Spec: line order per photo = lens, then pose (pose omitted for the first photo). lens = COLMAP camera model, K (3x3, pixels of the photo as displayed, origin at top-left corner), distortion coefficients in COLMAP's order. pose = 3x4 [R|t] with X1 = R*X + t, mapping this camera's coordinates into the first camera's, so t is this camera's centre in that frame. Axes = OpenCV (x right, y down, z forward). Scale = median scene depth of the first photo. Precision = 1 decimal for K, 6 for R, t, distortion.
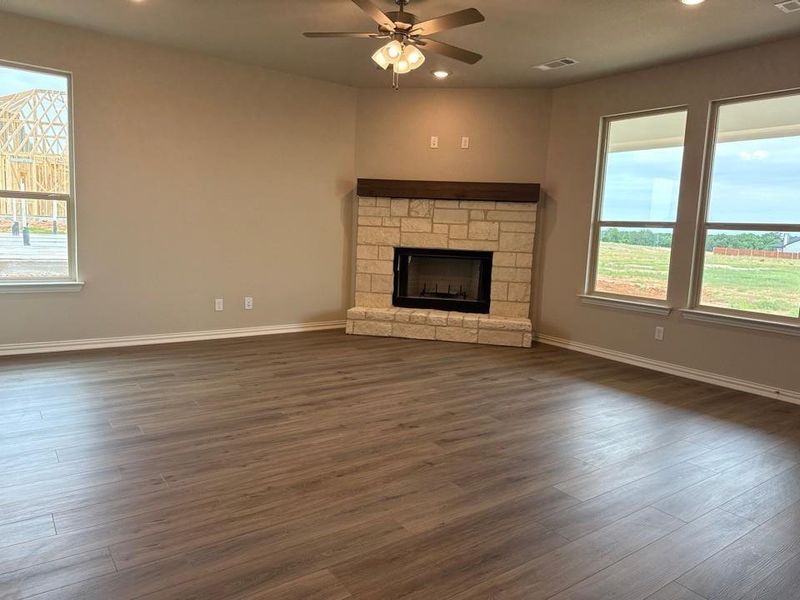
lens RADIAL K [[547.6, 0, 400.0], [0, 547.6, 300.0], [0, 0, 1]] dist [0.120041, -0.106141]
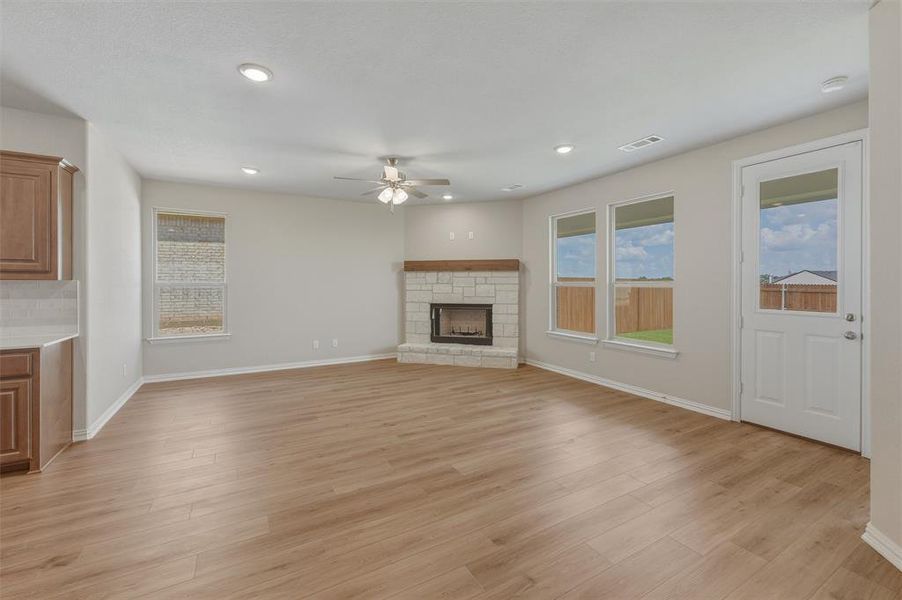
lens RADIAL K [[379.6, 0, 451.2], [0, 379.6, 284.7], [0, 0, 1]] dist [0.000879, 0.000236]
pose [[0.992602, -0.044623, -0.112913, 0.176035], [0.030088, 0.991408, -0.127296, -0.011154], [0.117623, 0.122957, 0.985417, -0.044085]]
